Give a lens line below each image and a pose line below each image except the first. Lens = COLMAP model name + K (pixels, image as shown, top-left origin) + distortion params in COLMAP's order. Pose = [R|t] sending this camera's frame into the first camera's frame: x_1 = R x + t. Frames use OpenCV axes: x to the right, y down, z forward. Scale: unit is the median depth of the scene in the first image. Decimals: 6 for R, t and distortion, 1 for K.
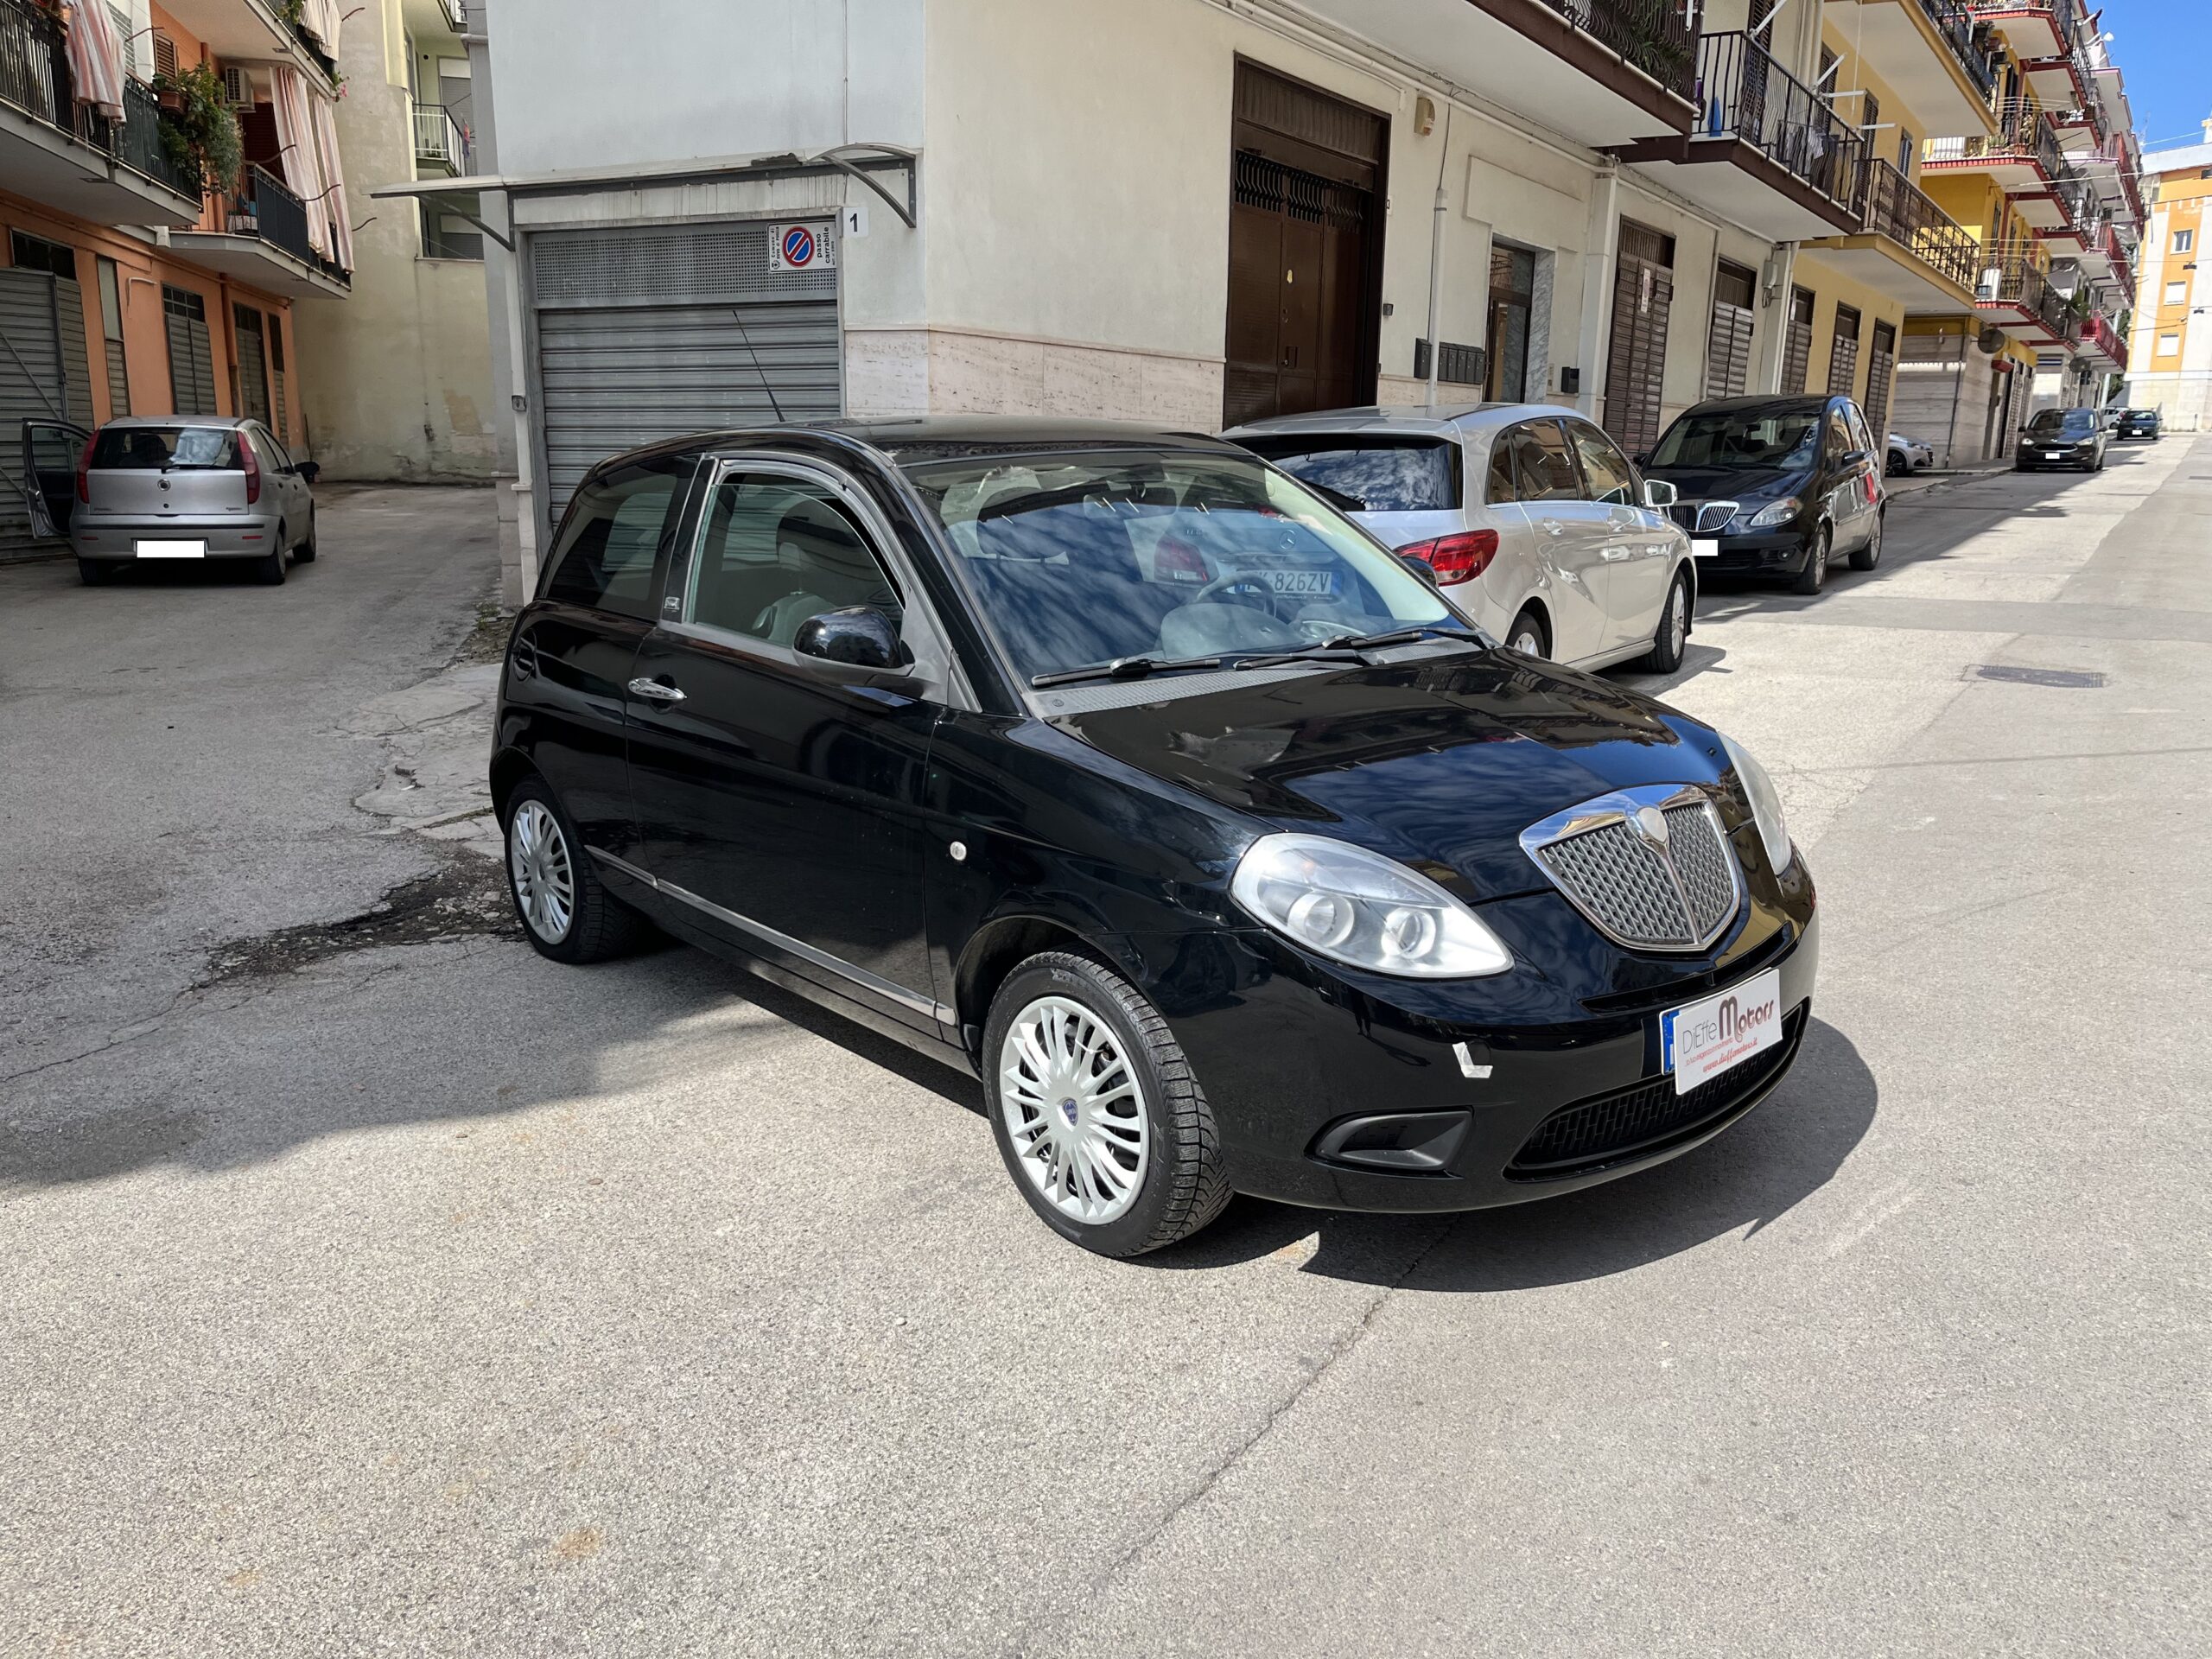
lens RADIAL K [[1680.3, 0, 1117.9], [0, 1680.3, 813.2], [0, 0, 1]] dist [0.068907, -0.098341]
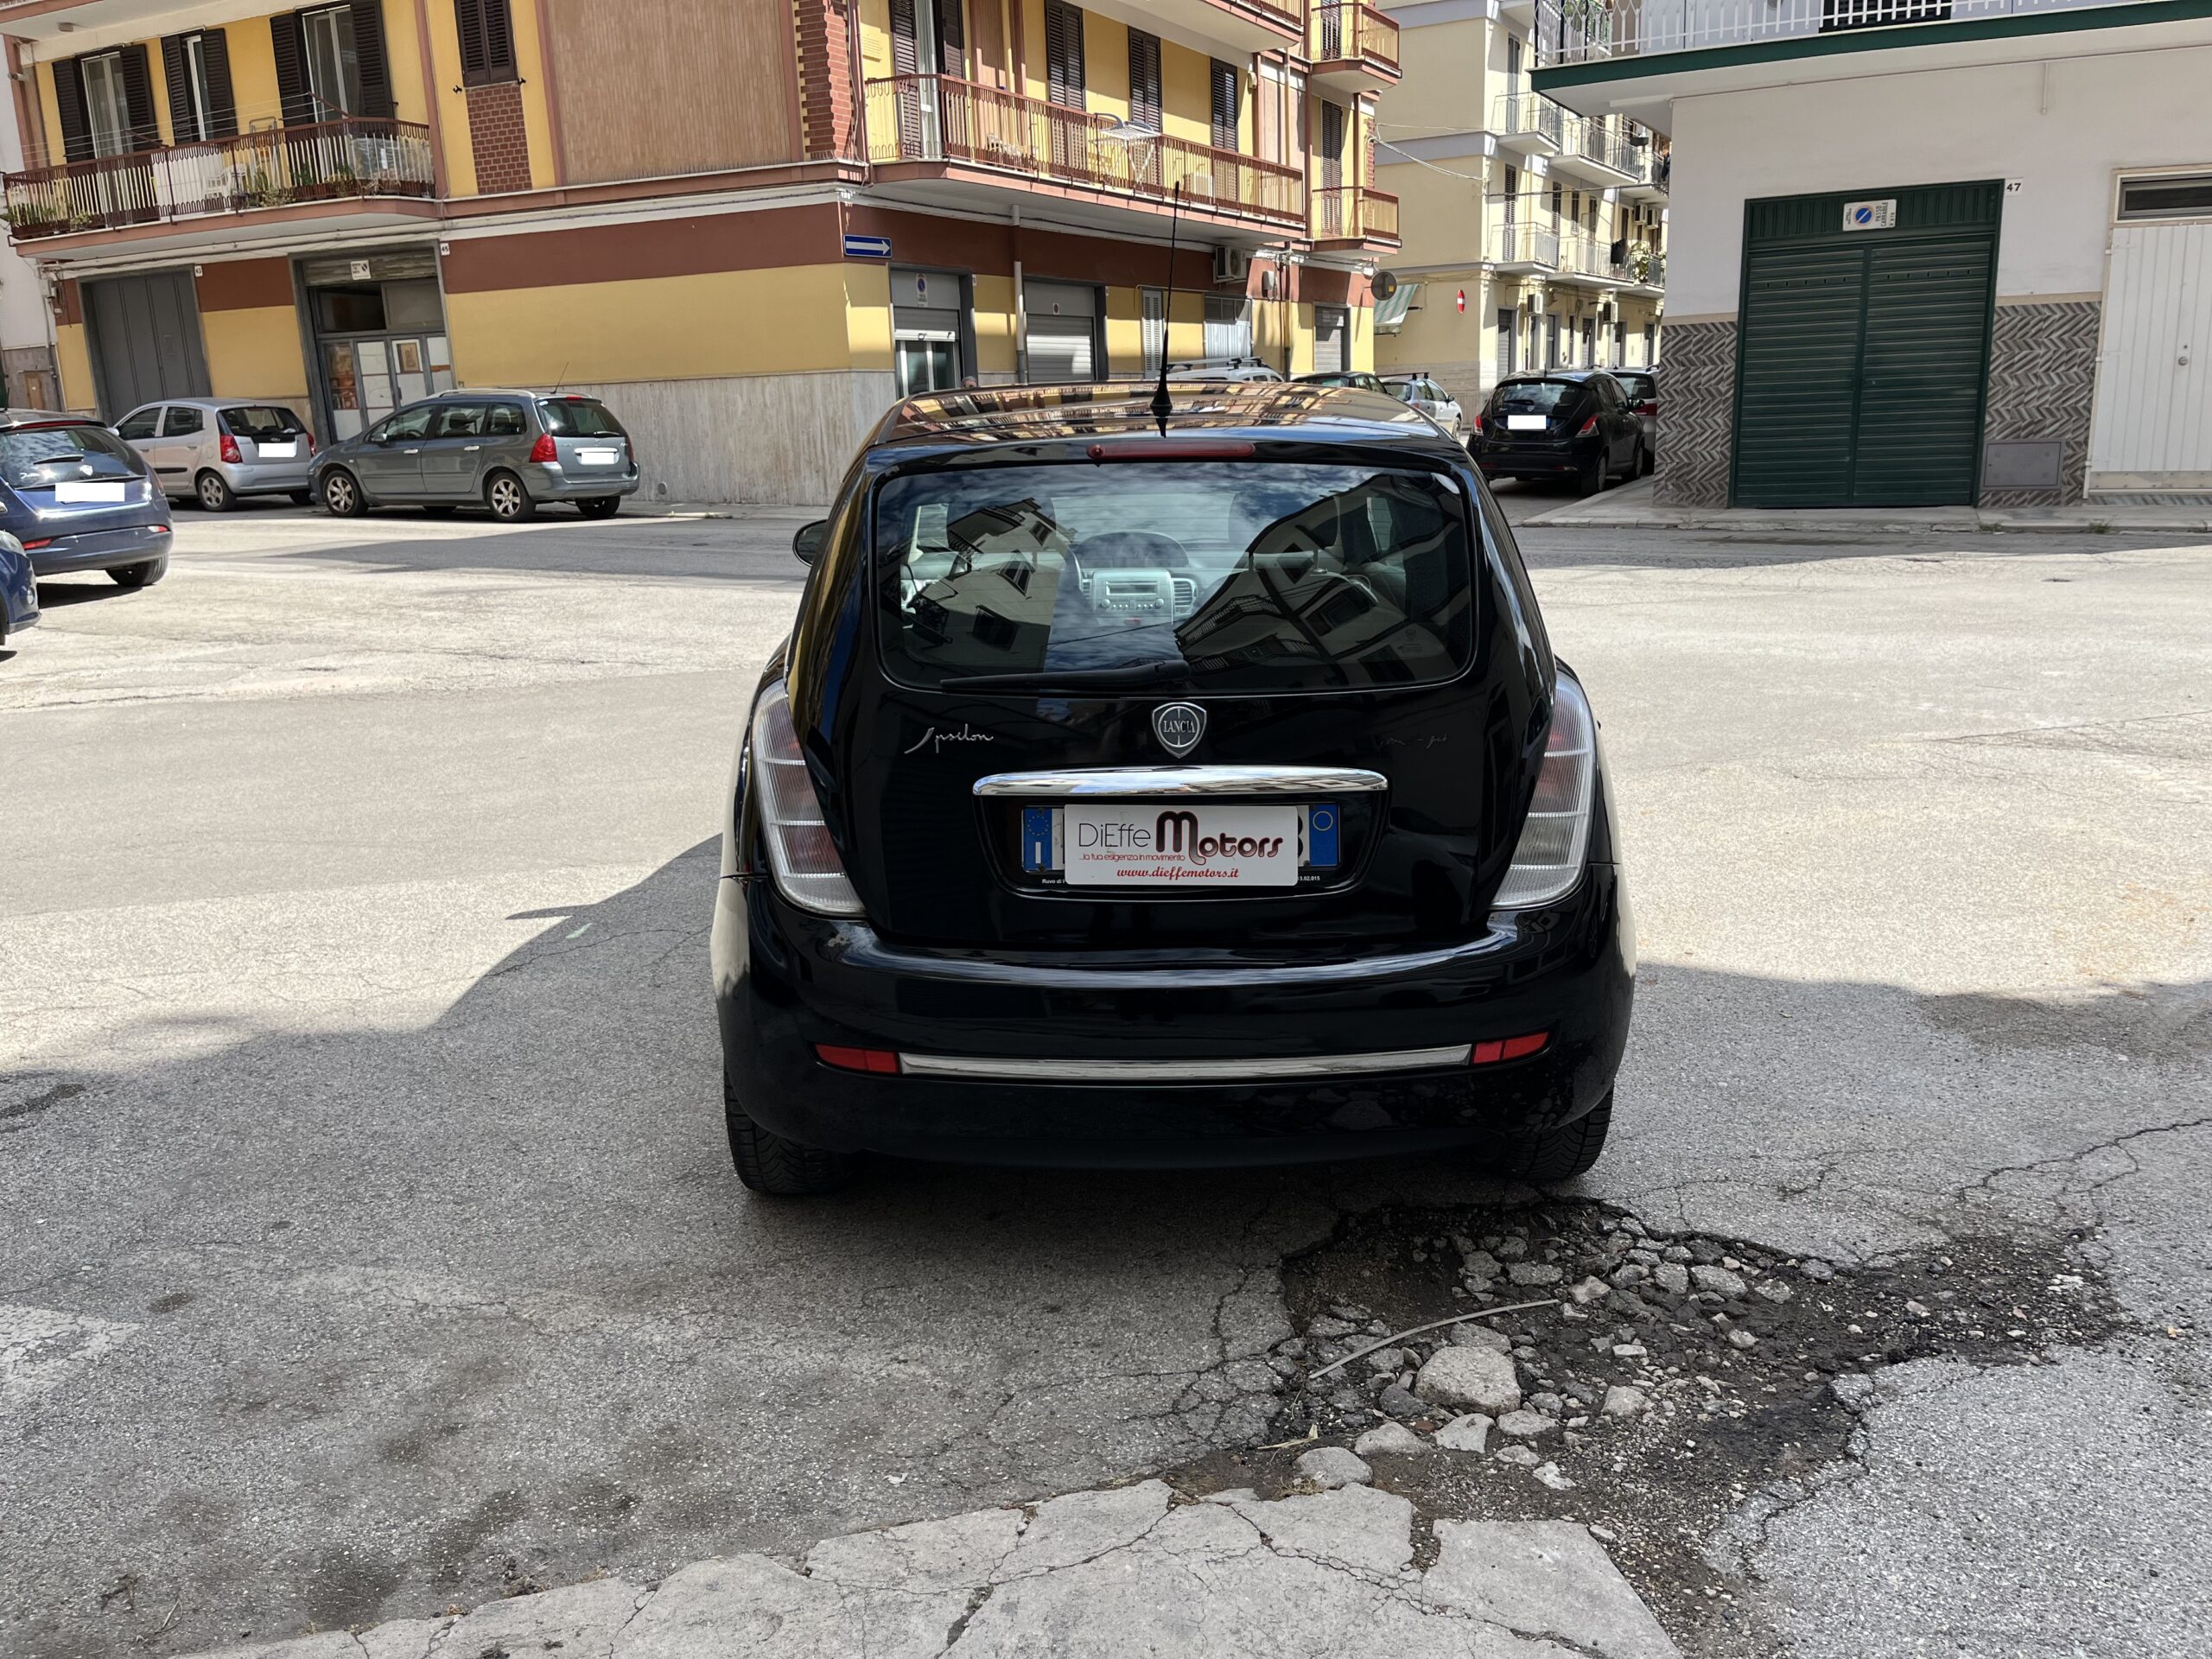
lens RADIAL K [[1680.3, 0, 1108.4], [0, 1680.3, 837.1], [0, 0, 1]] dist [0.068907, -0.098341]
pose [[-0.774251, -0.144462, 0.616171, -0.333170], [0.160259, 0.897116, 0.411703, -0.192303], [-0.612252, 0.417508, -0.671442, 0.847292]]
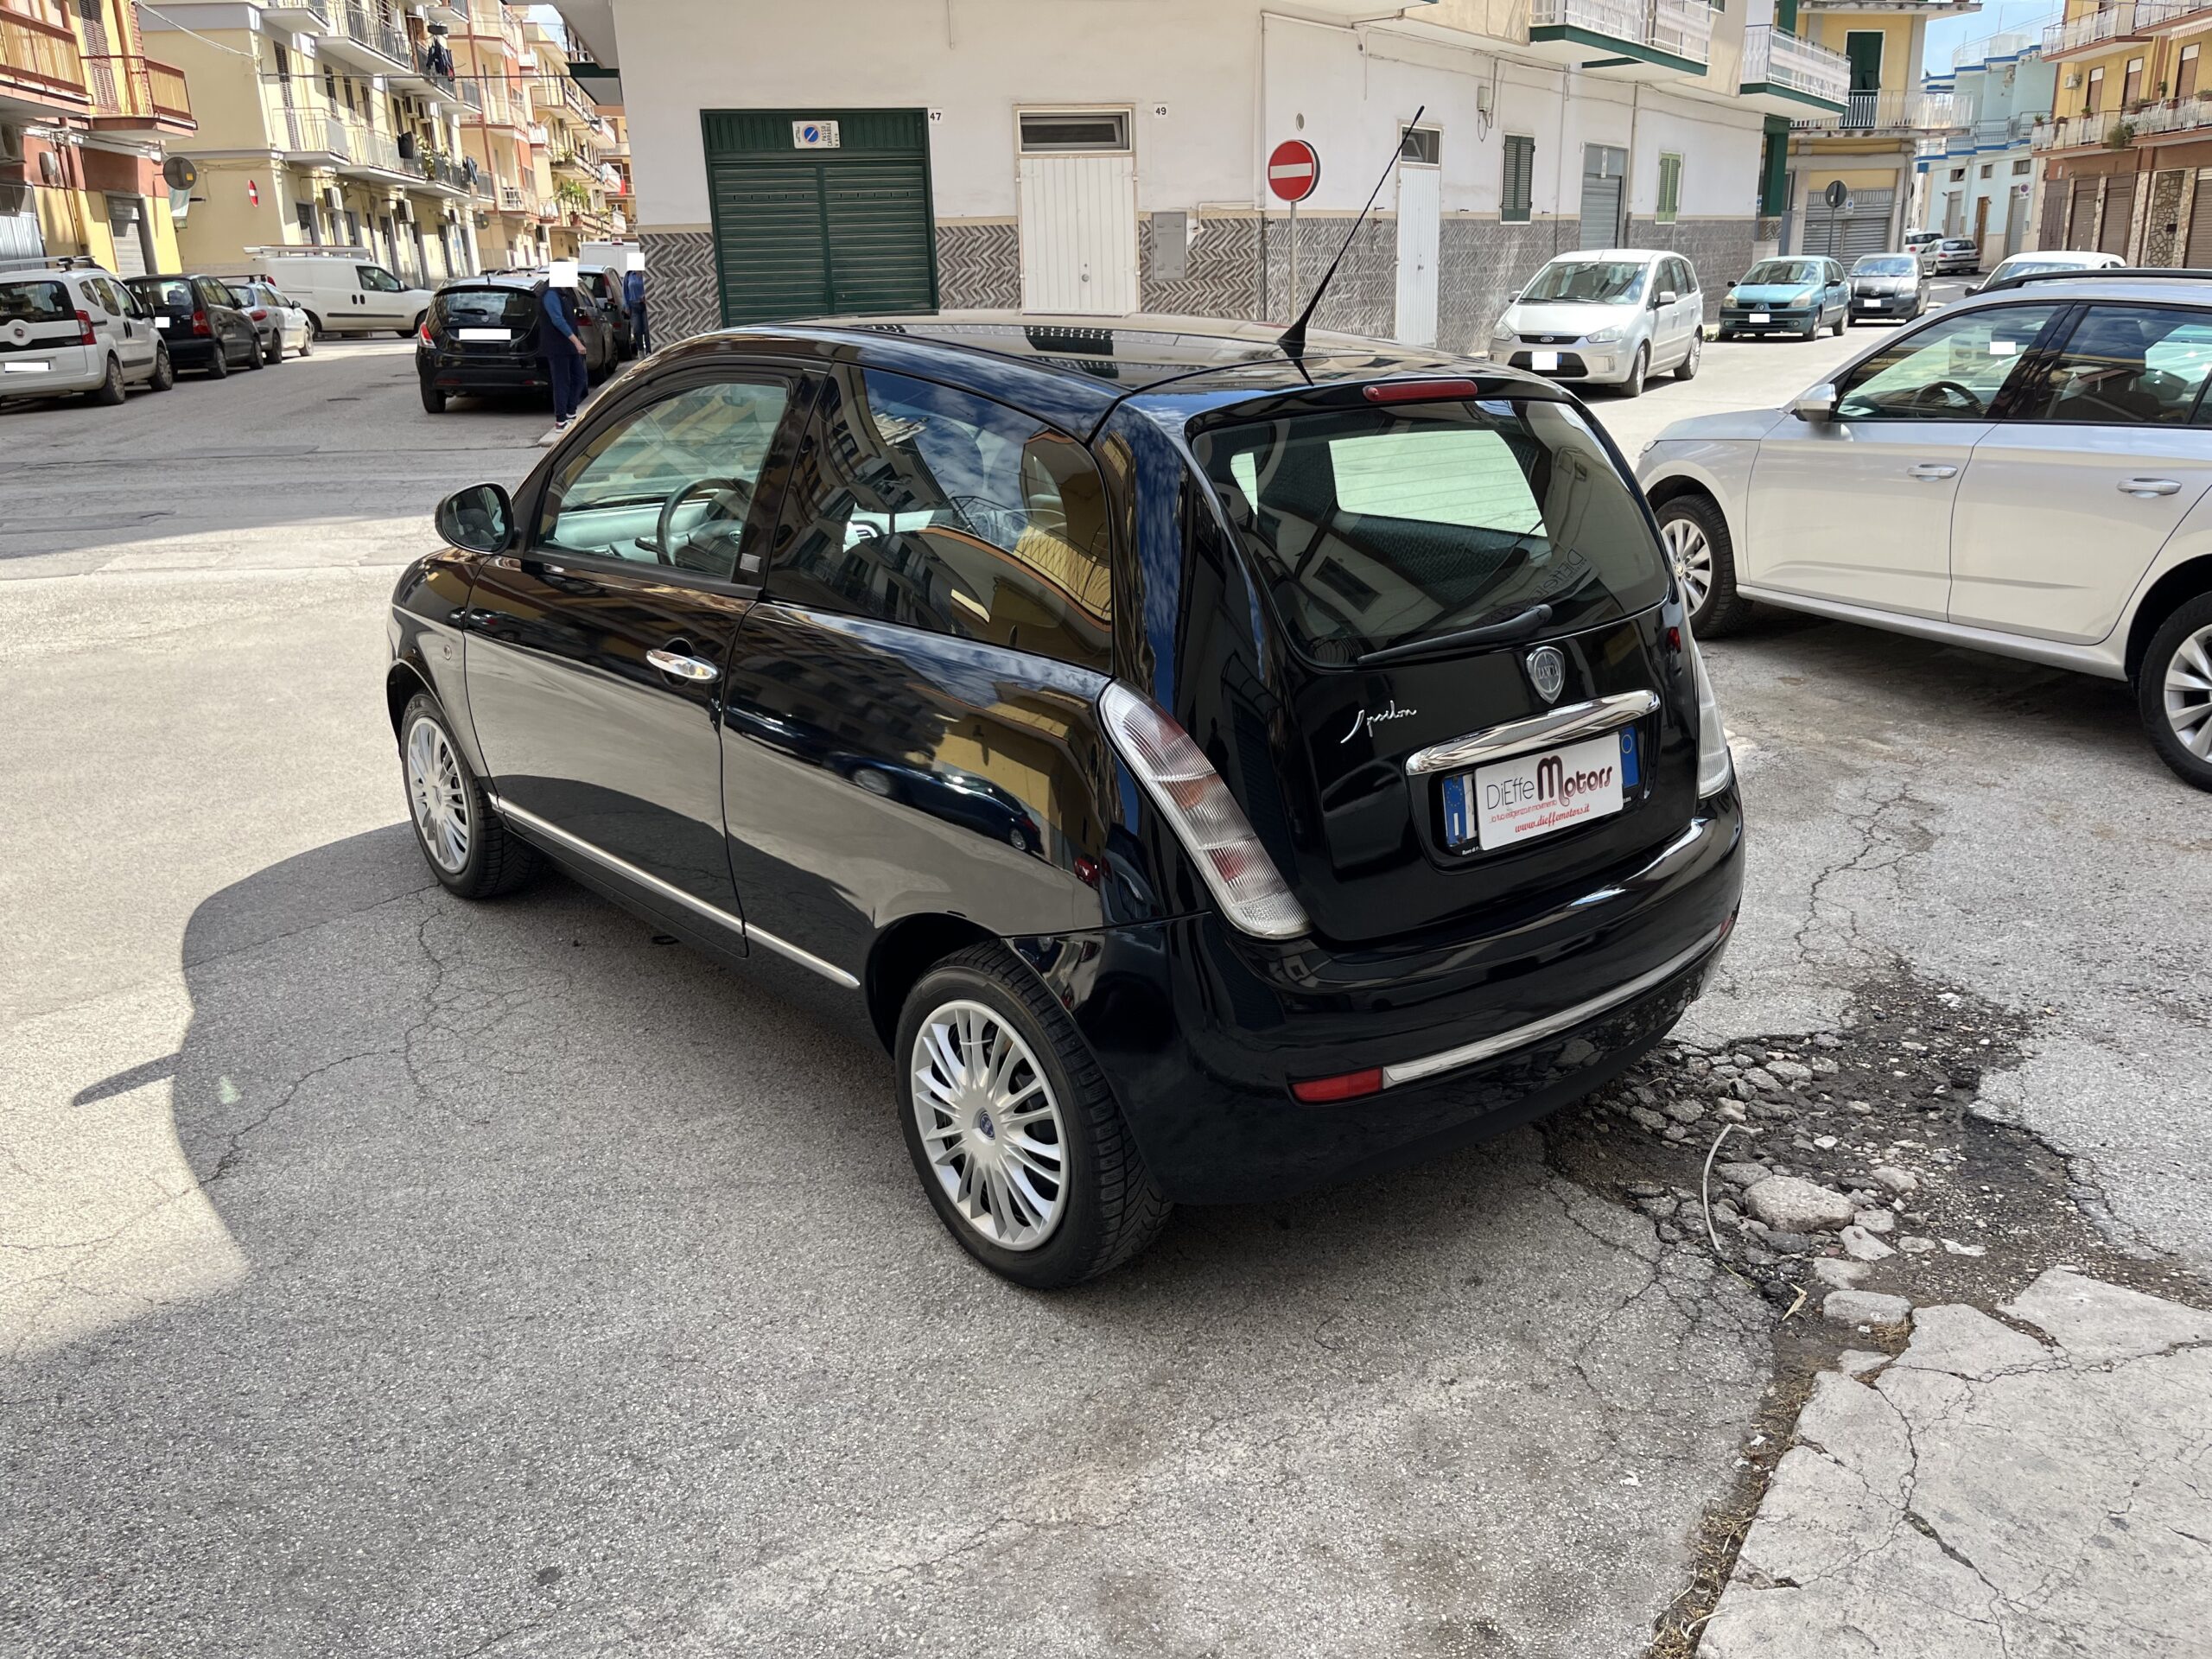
lens RADIAL K [[1680.3, 0, 1105.4], [0, 1680.3, 841.7], [0, 0, 1]] dist [0.068907, -0.098341]
pose [[-0.999888, 0.014349, 0.004305, -0.071970], [0.014499, 0.854699, 0.518921, -0.215997], [0.003766, 0.518926, -0.854811, 0.902623]]
